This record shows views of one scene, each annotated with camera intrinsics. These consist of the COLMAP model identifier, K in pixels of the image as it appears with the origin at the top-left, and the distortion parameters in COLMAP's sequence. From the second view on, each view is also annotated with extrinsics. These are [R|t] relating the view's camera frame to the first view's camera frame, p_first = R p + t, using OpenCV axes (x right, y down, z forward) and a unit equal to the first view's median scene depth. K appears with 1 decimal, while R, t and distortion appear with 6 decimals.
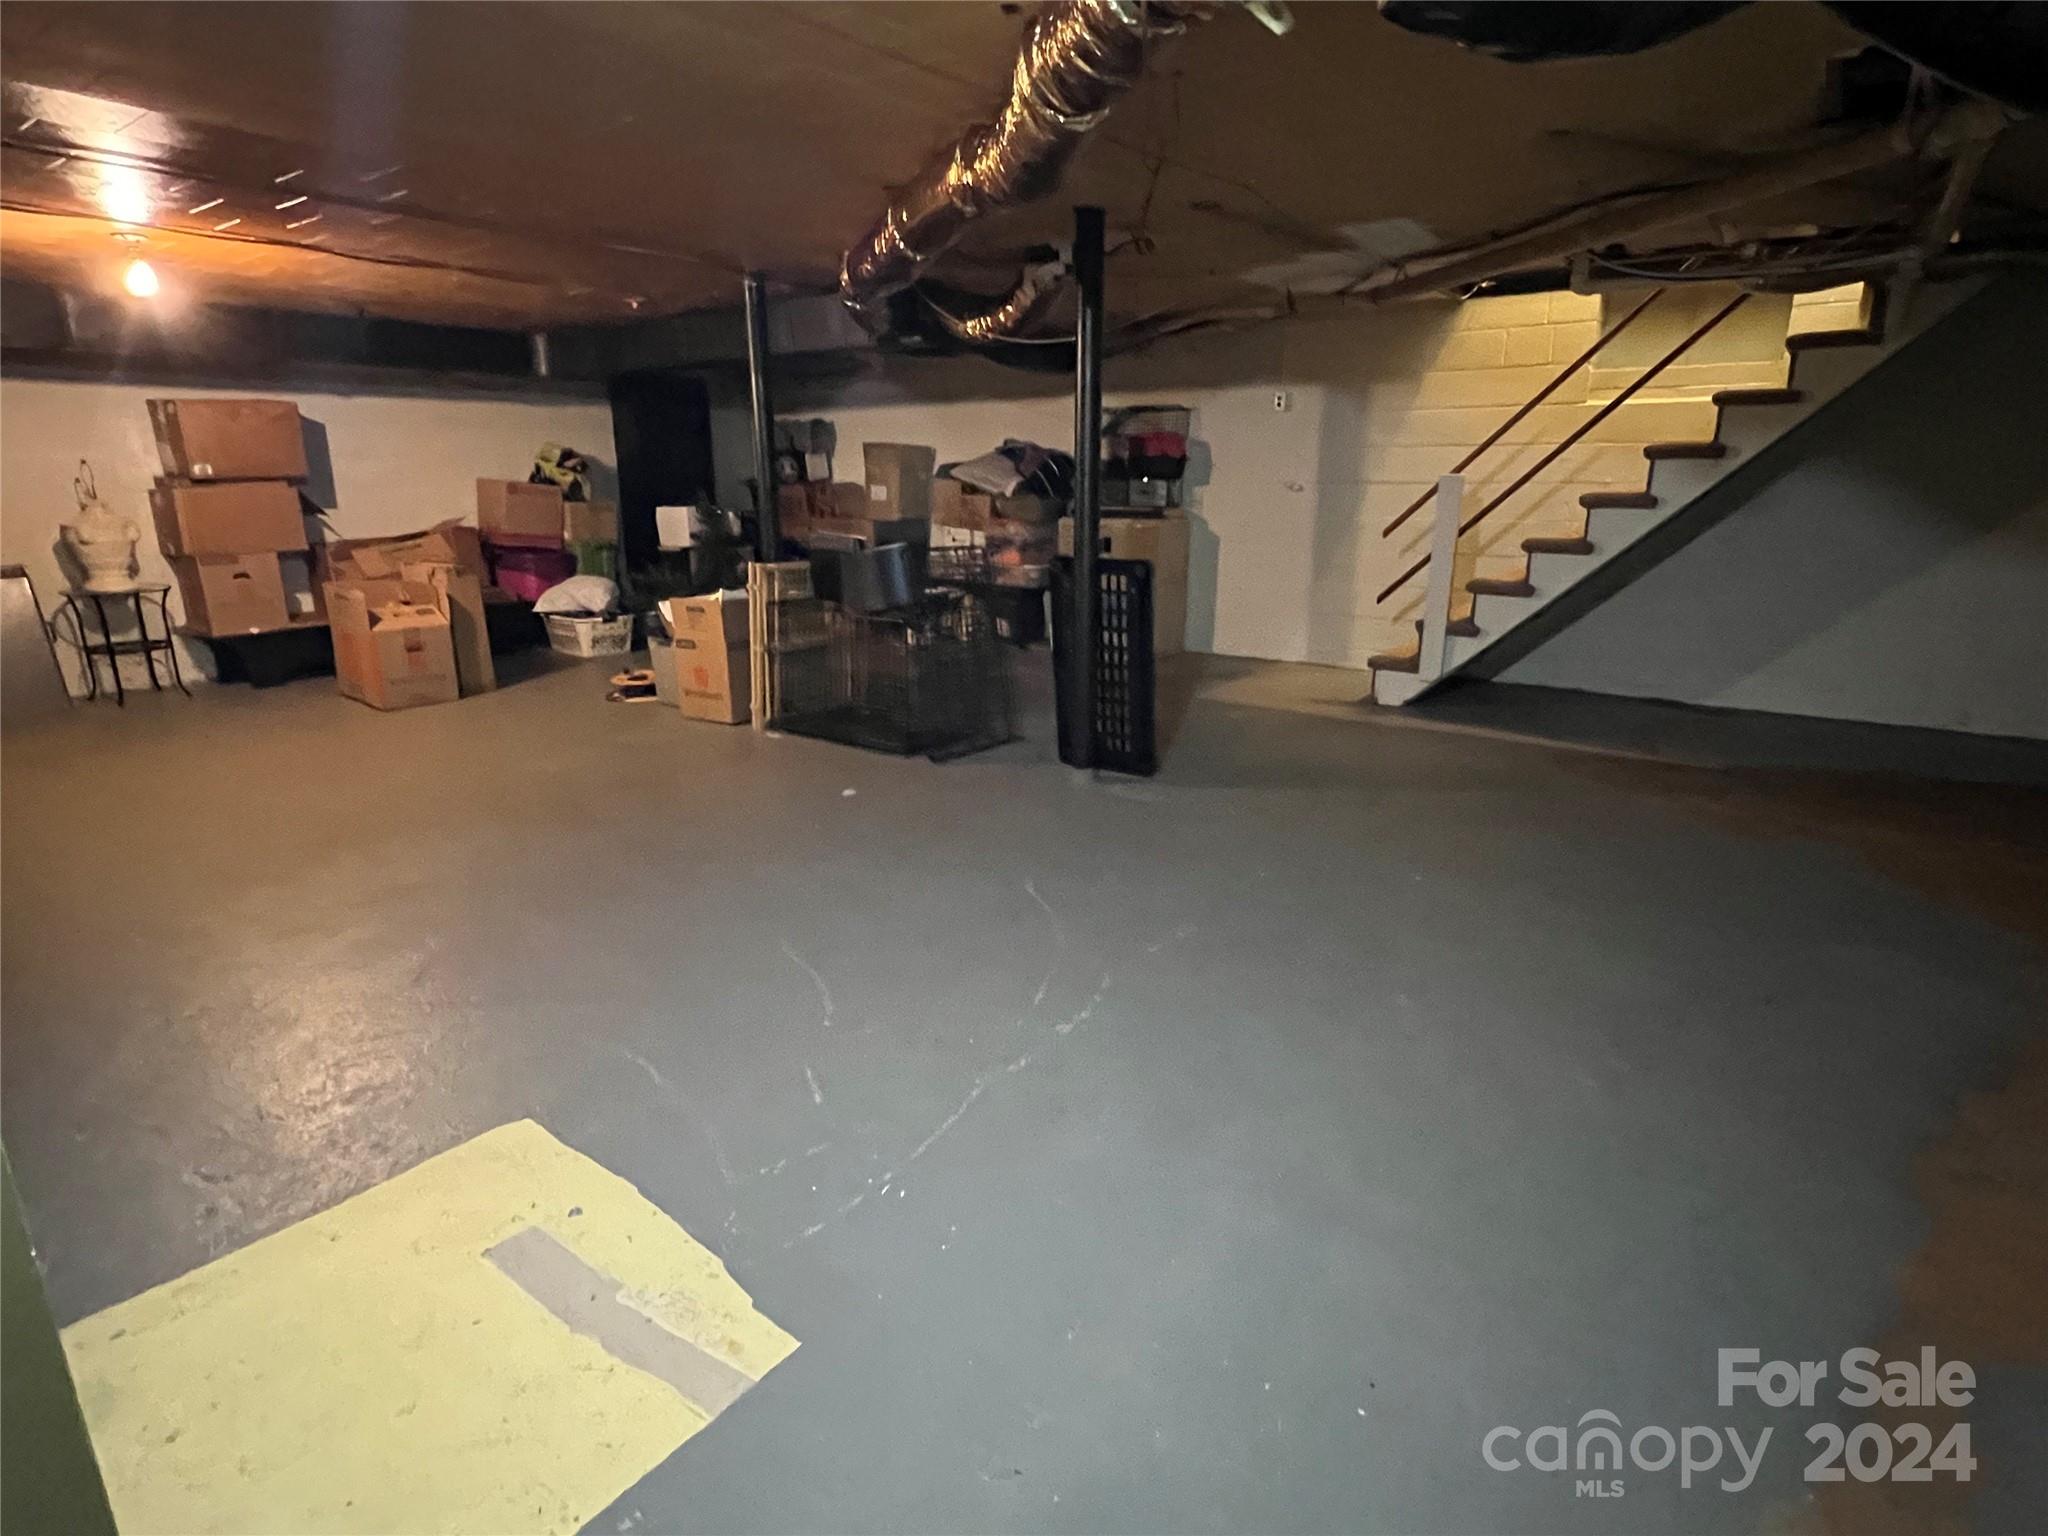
lens RADIAL K [[1048.6, 0, 1014.8], [0, 1048.6, 770.0], [0, 0, 1]] dist [-0.006587, 0.001375]
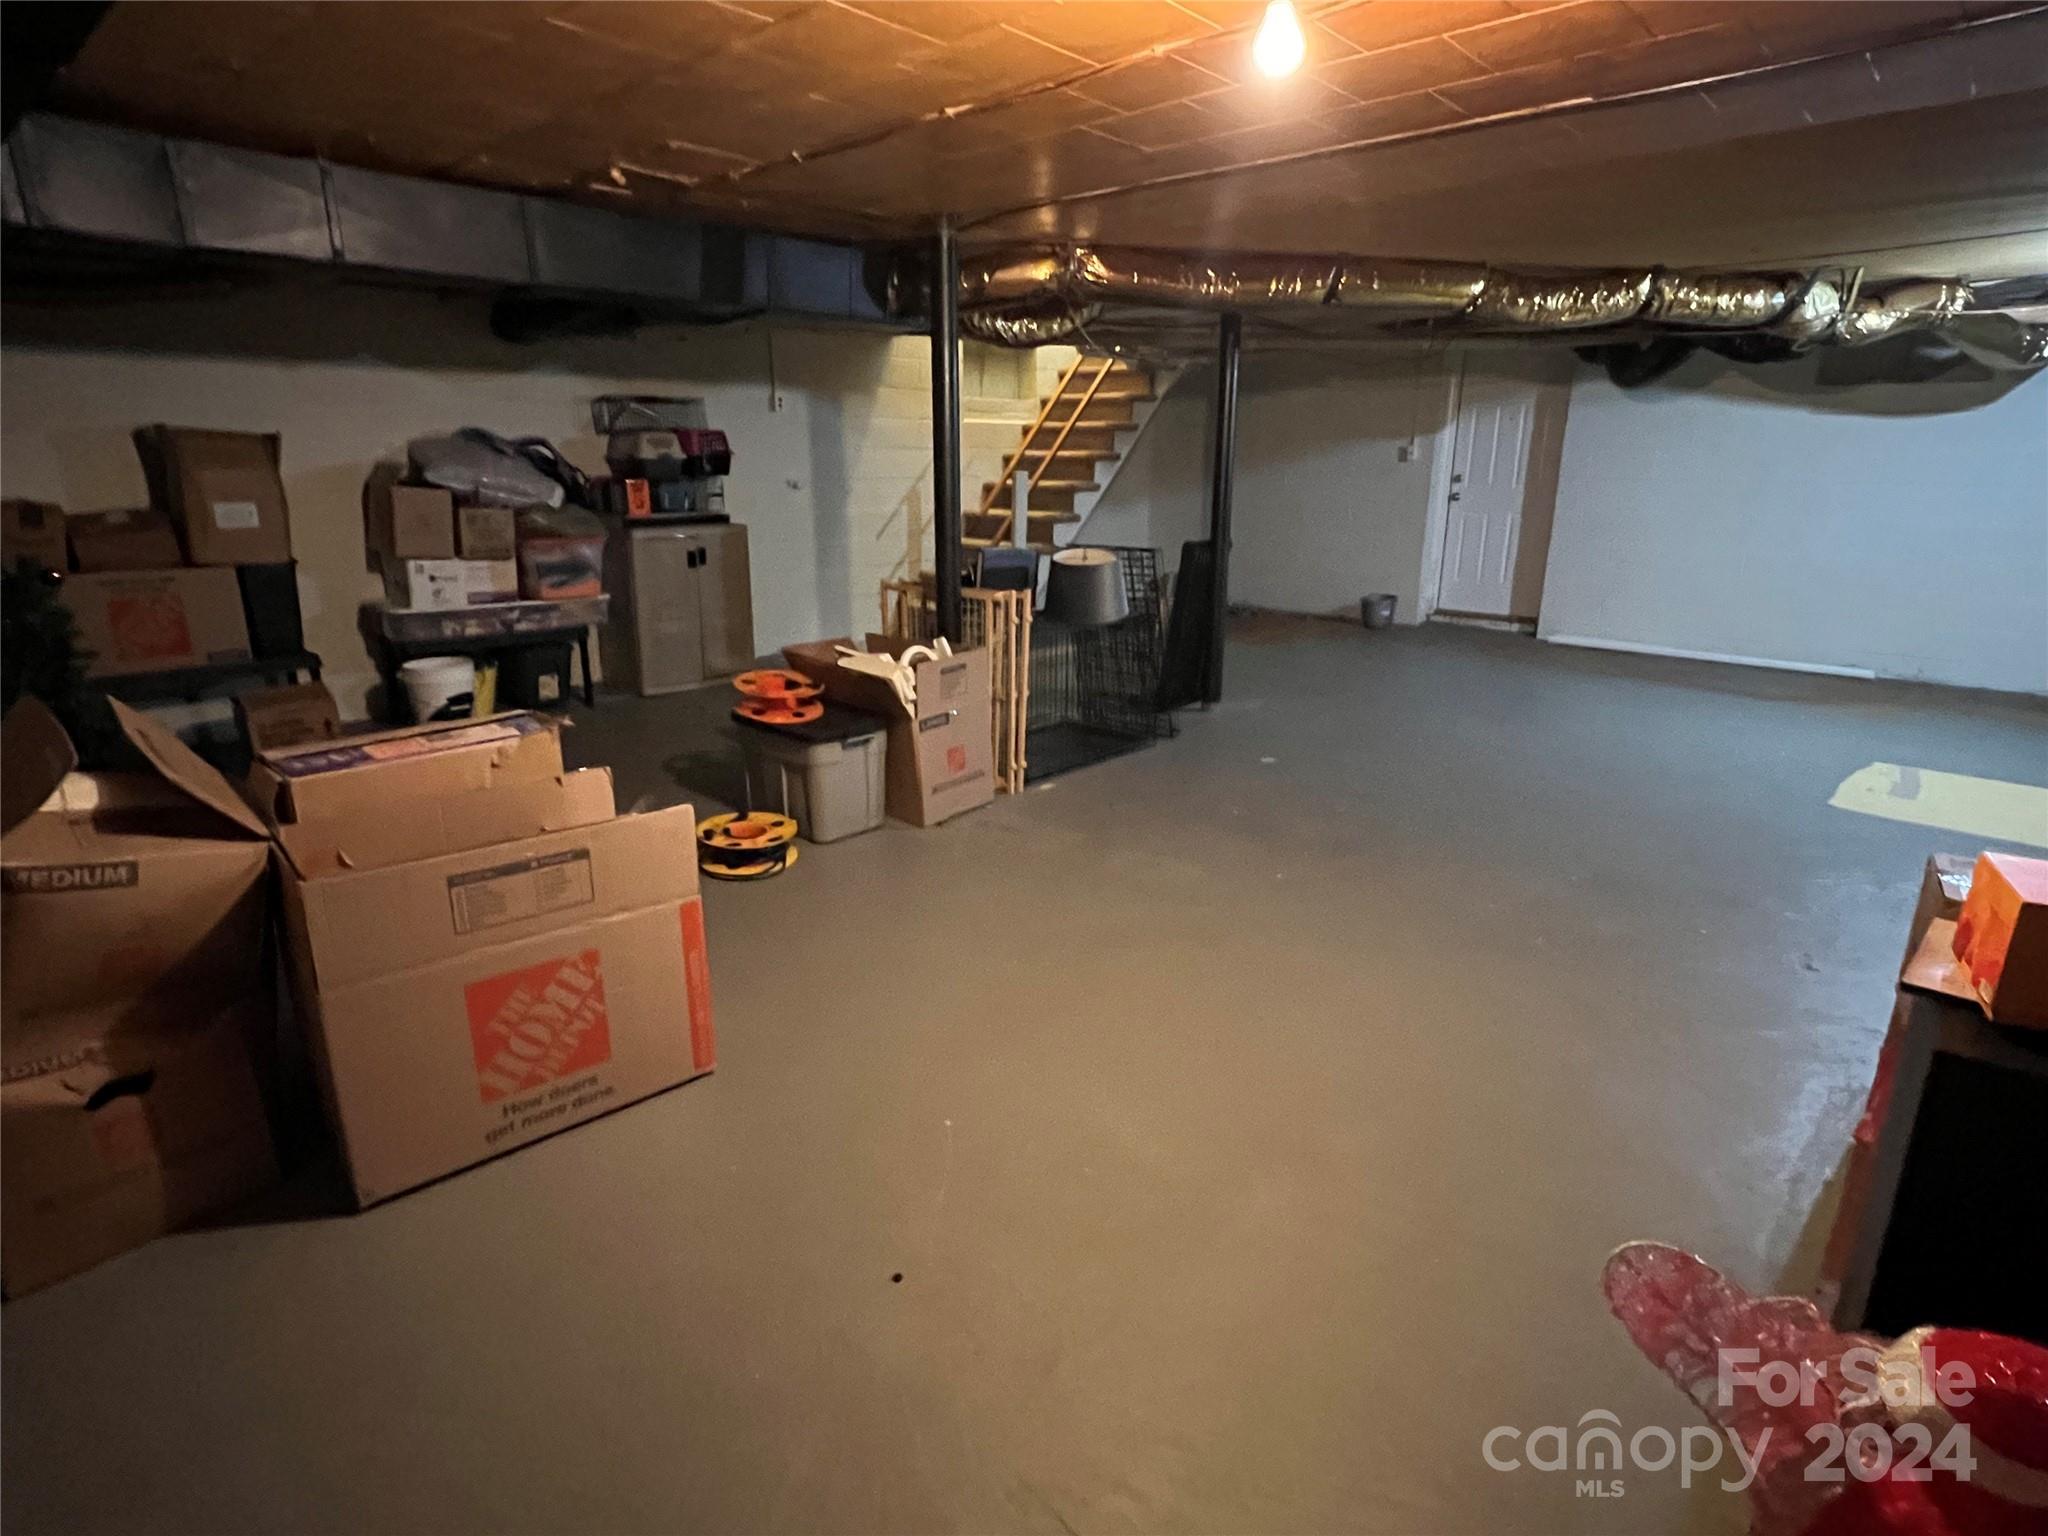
lens RADIAL K [[1048.6, 0, 1022.5], [0, 1048.6, 766.9], [0, 0, 1]] dist [-0.006587, 0.001375]
pose [[0.120975, -0.278479, 0.952793, -0.998787], [0.272614, 0.932257, 0.237863, -0.246182], [-0.954488, 0.230969, 0.188697, 0.820923]]
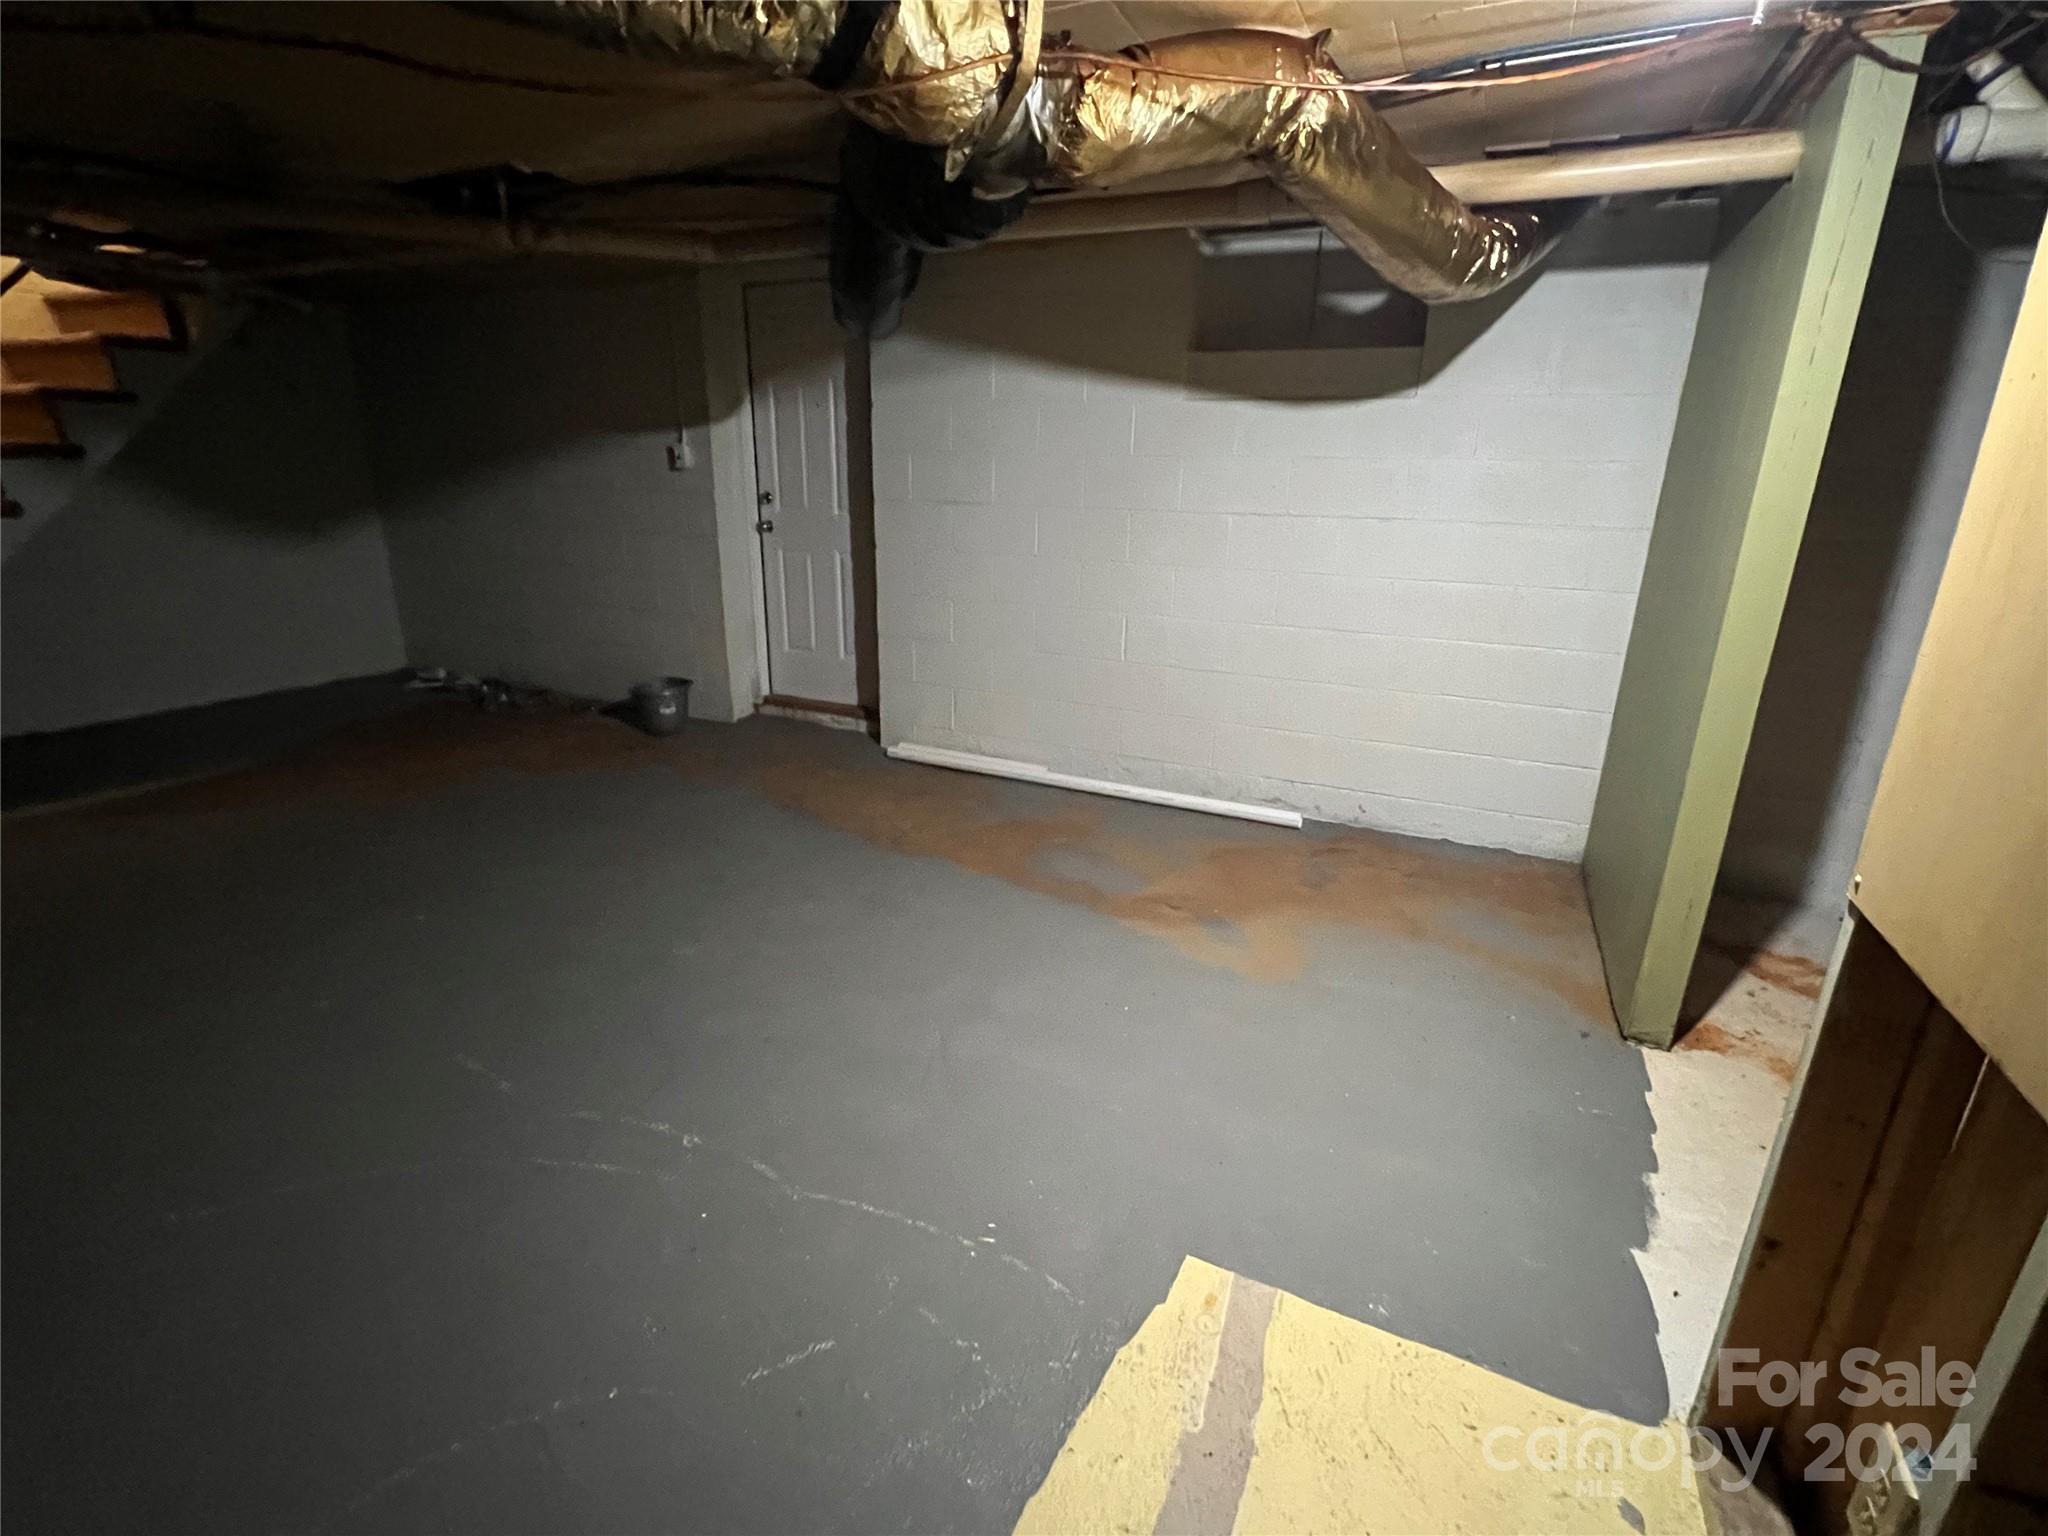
lens RADIAL K [[942.7, 0, 1019.2], [0, 942.7, 762.1], [0, 0, 1]] dist [-0.001548, -0.000128]
pose [[-0.171491, -0.291553, 0.941056, -0.297403], [0.249489, 0.911219, 0.327774, -0.106223], [-0.953072, 0.290994, -0.083527, 0.323976]]
